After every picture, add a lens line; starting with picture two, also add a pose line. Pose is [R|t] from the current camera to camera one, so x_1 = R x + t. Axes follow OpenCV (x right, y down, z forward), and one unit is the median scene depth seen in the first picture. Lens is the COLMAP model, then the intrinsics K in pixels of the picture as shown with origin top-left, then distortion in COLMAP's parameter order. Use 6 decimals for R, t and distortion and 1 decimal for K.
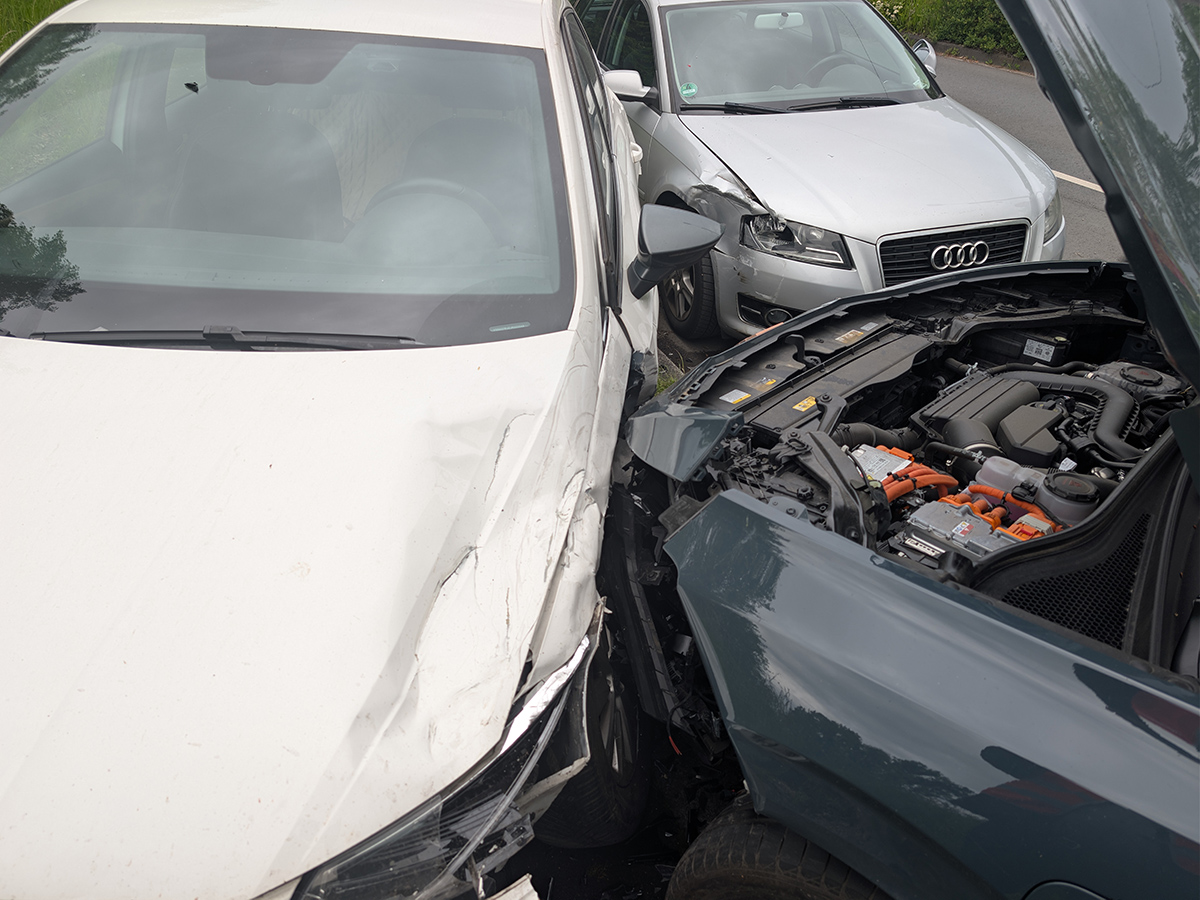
lens RADIAL K [[862.7, 0, 619.0], [0, 862.7, 455.6], [0, 0, 1]] dist [0.032339, -0.031552]
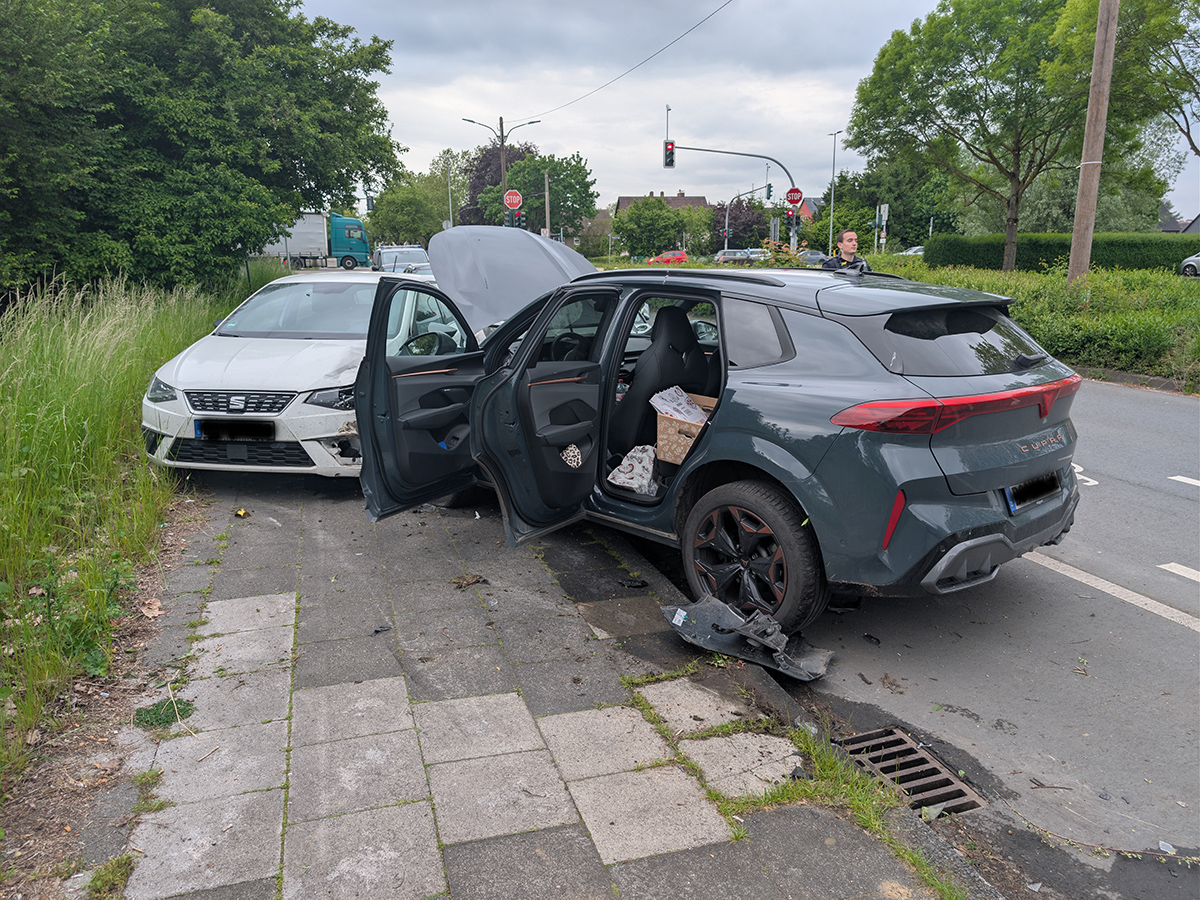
lens RADIAL K [[862.7, 0, 619.0], [0, 862.7, 455.6], [0, 0, 1]] dist [0.032339, -0.031552]
pose [[0.997690, -0.017507, -0.065631, 1.116424], [-0.005114, 0.944115, -0.329577, 1.508651], [0.067733, 0.329151, 0.941845, -2.280755]]
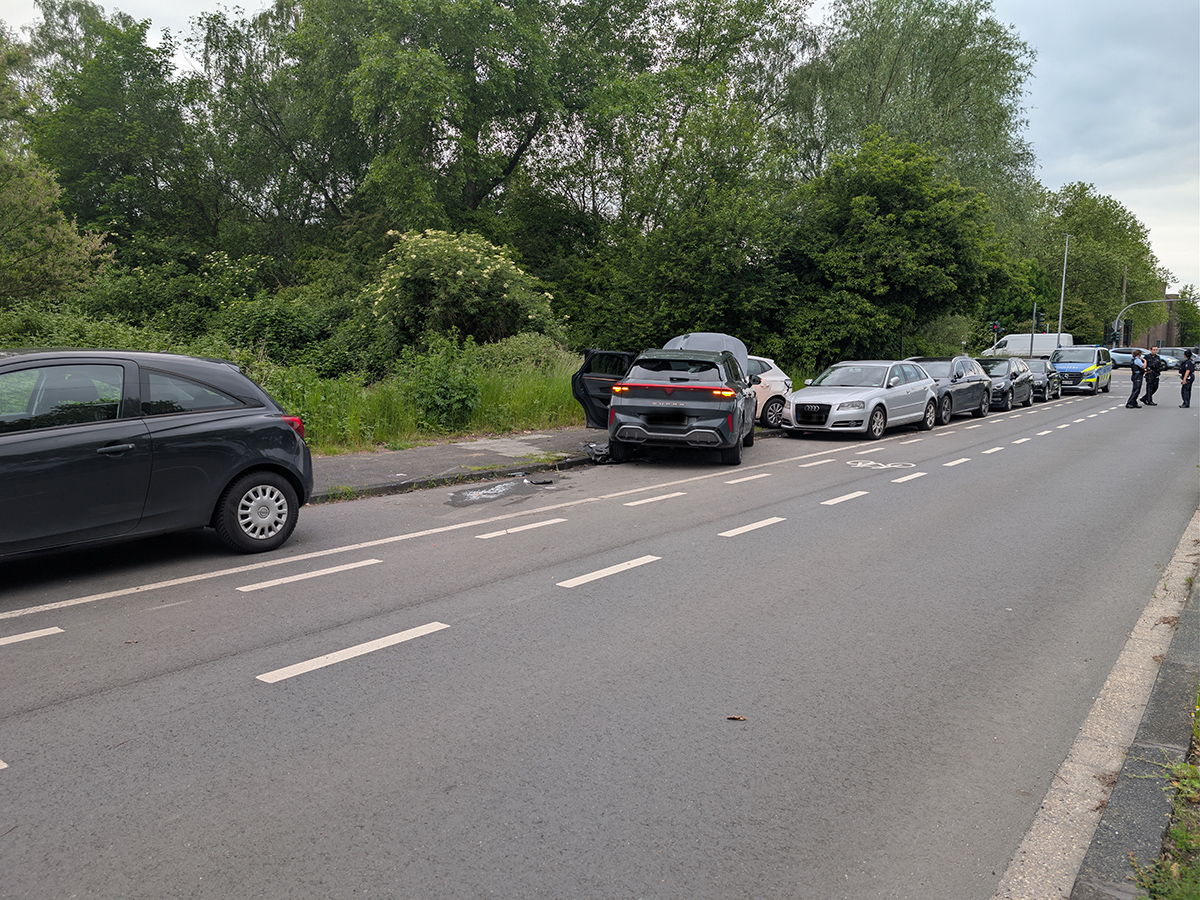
lens RADIAL K [[862.7, 0, 619.0], [0, 862.7, 455.6], [0, 0, 1]] dist [0.032339, -0.031552]
pose [[0.518921, 0.090859, -0.849980, 7.166583], [-0.463971, 0.865061, -0.190788, 2.510608], [0.717950, 0.493370, 0.491054, -3.425265]]
